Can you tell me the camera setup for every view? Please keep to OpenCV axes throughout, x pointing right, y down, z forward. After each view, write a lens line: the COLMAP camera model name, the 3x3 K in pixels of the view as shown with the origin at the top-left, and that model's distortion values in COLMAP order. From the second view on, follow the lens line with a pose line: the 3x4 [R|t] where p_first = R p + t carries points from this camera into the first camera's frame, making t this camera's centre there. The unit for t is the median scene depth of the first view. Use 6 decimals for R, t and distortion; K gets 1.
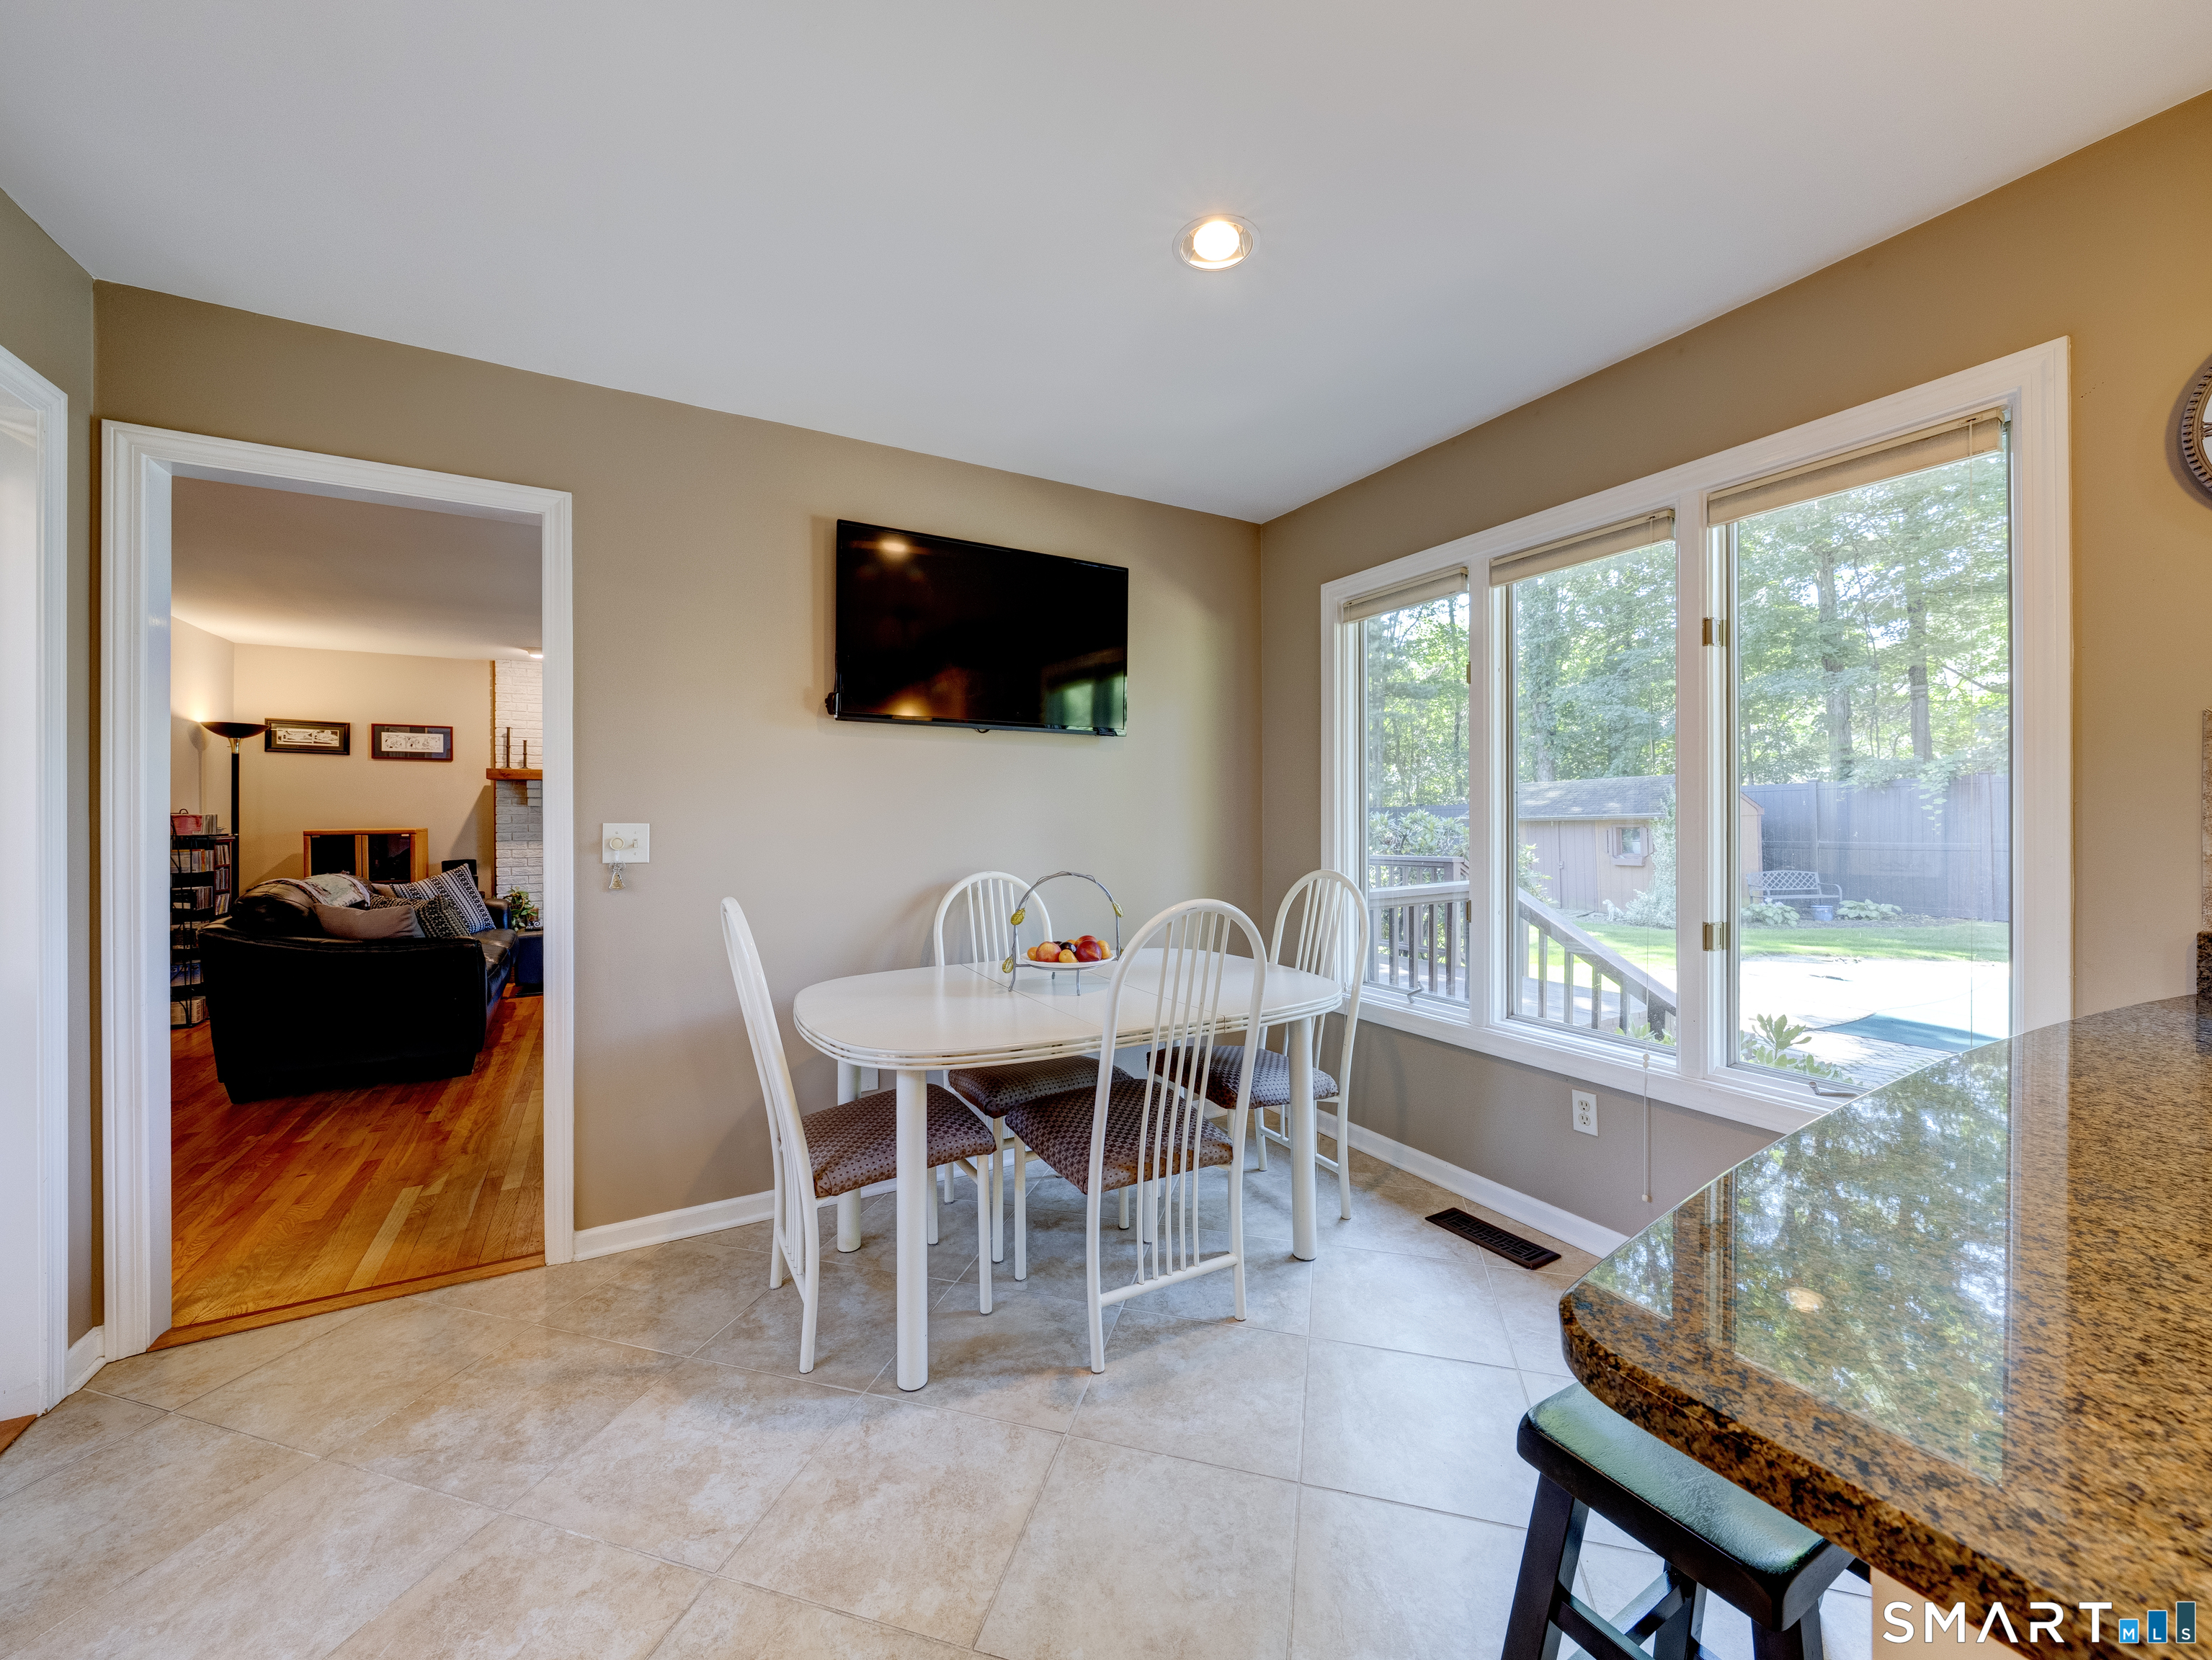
lens RADIAL K [[862.7, 0, 1084.1], [0, 862.7, 831.0], [0, 0, 1]] dist [-0.001824, -0.000373]
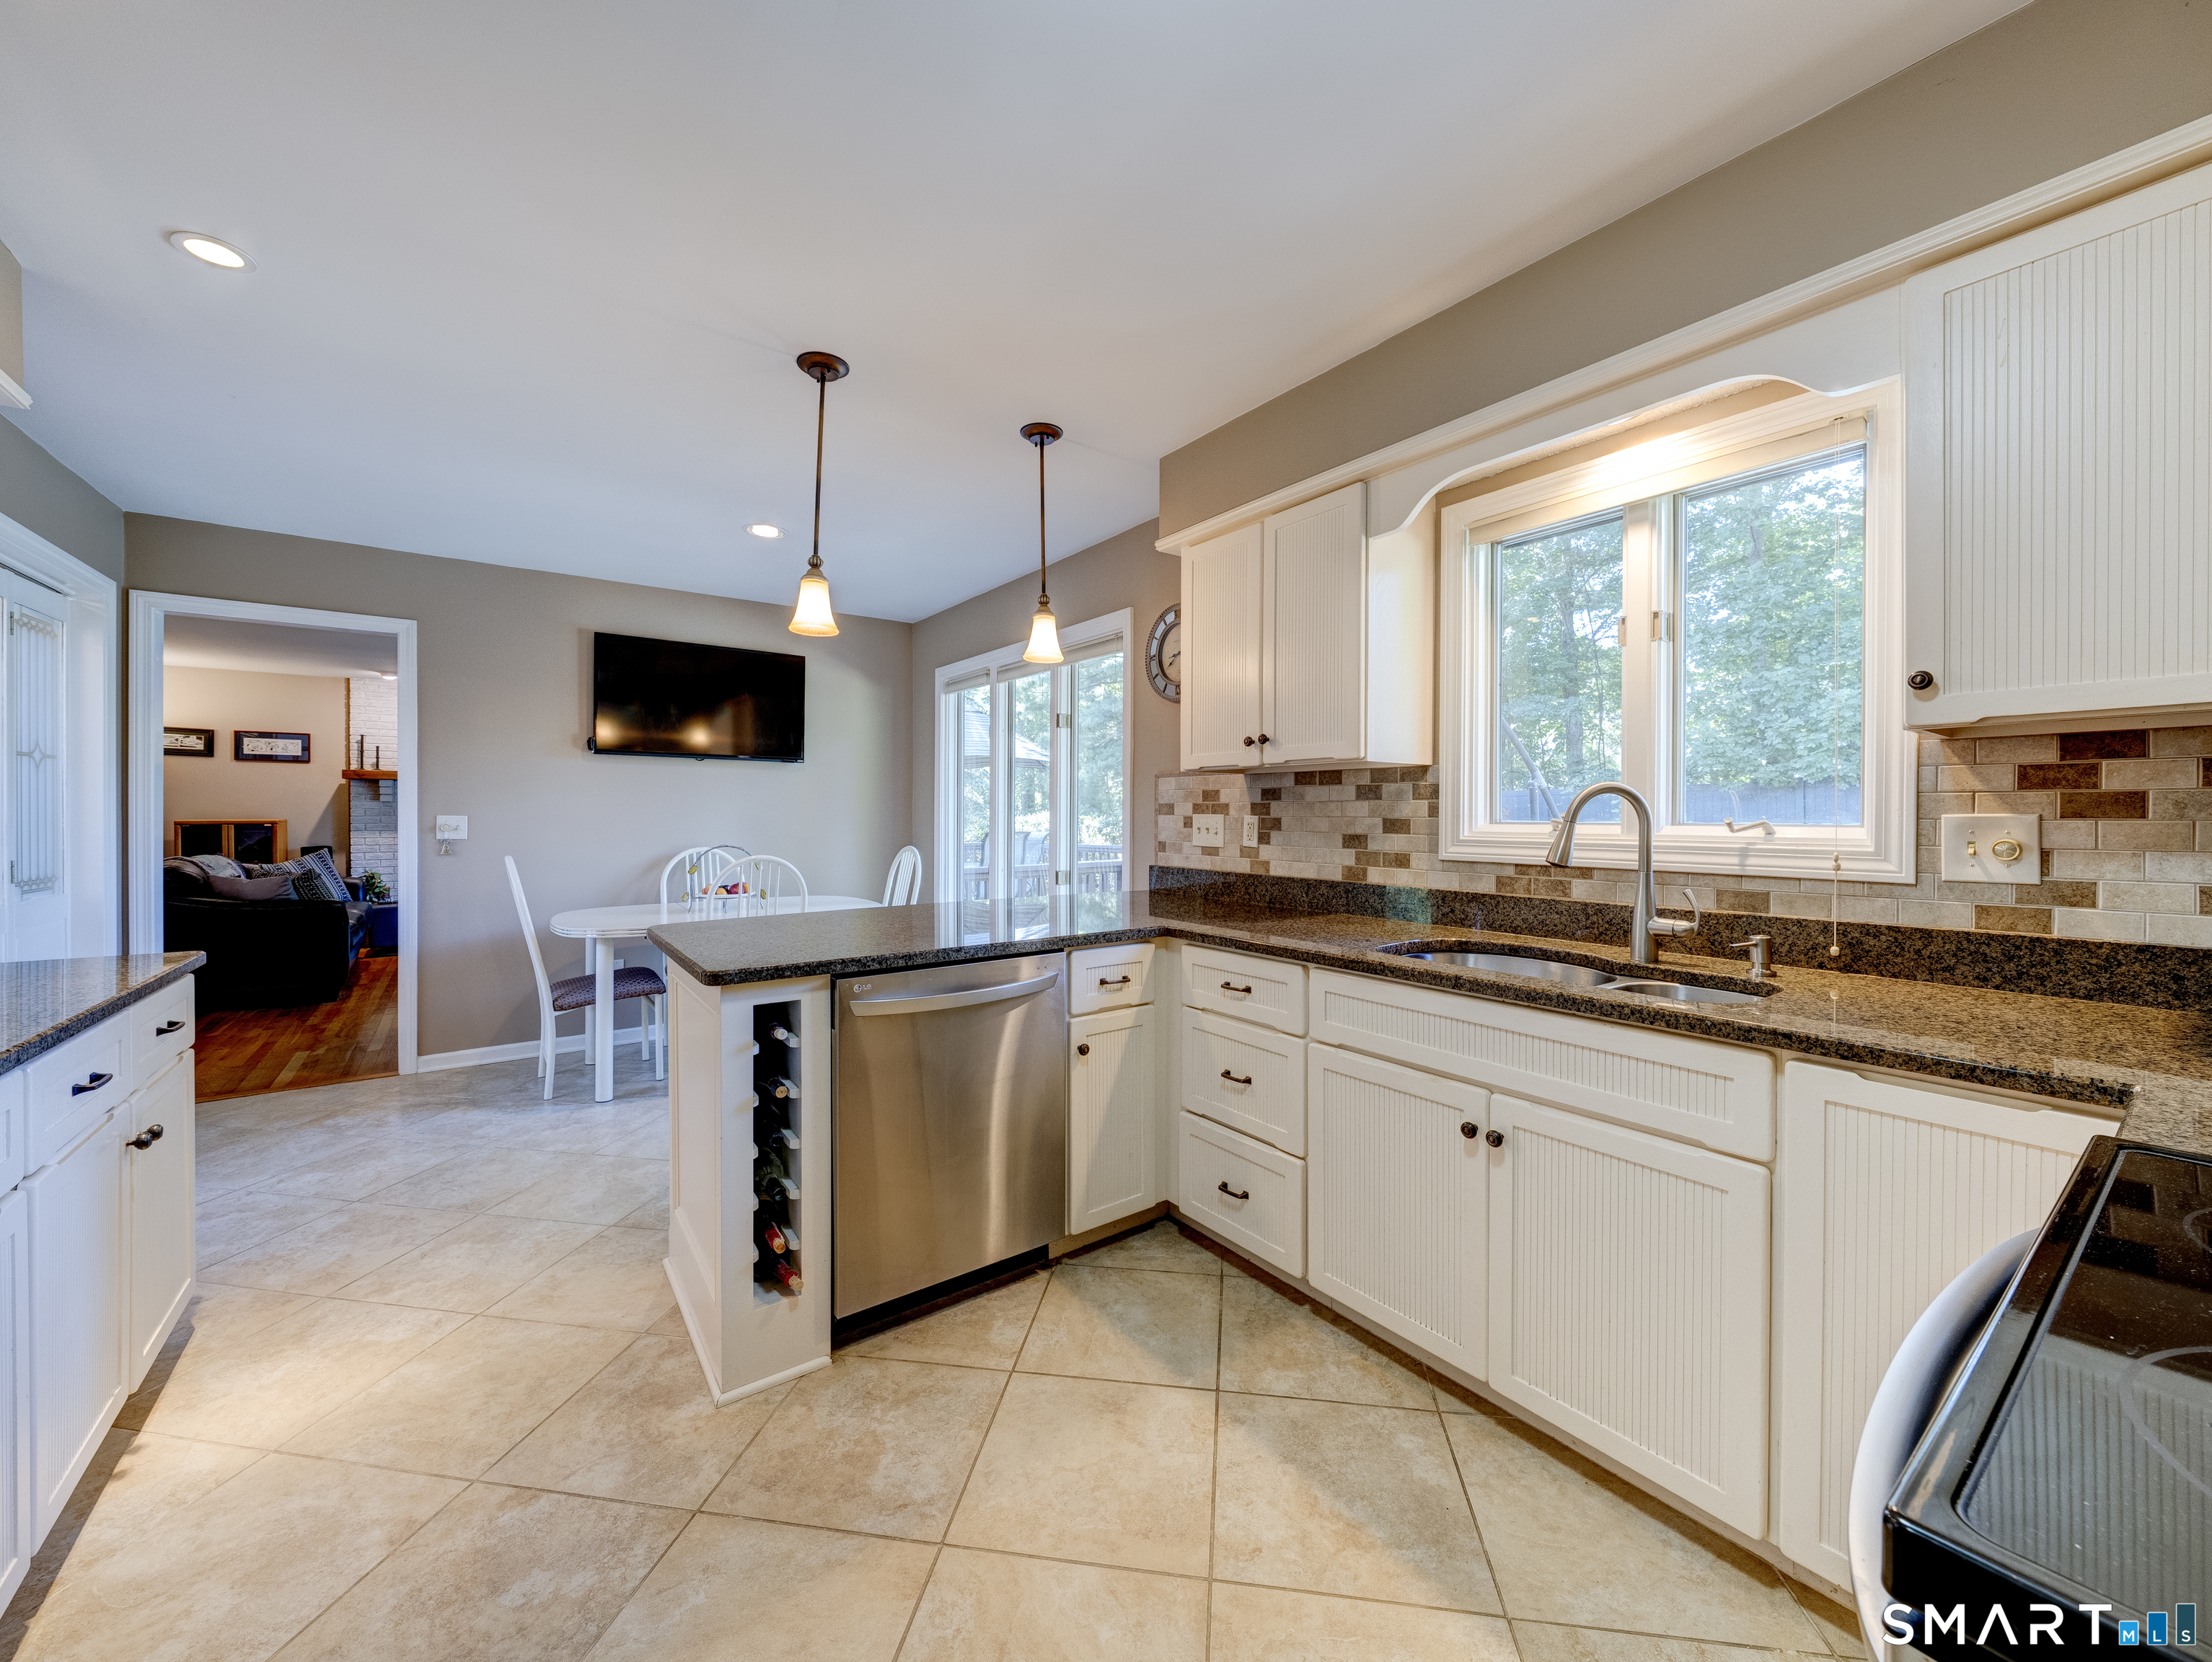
lens RADIAL K [[862.4, 0, 1106.0], [0, 862.4, 831.0], [0, 0, 1]] dist [0.000728, 0.000068]
pose [[0.991313, 0.003972, 0.131462, 0.309077], [-0.004423, 0.999985, 0.003142, 0.006027], [-0.131448, -0.003696, 0.991316, -0.504809]]
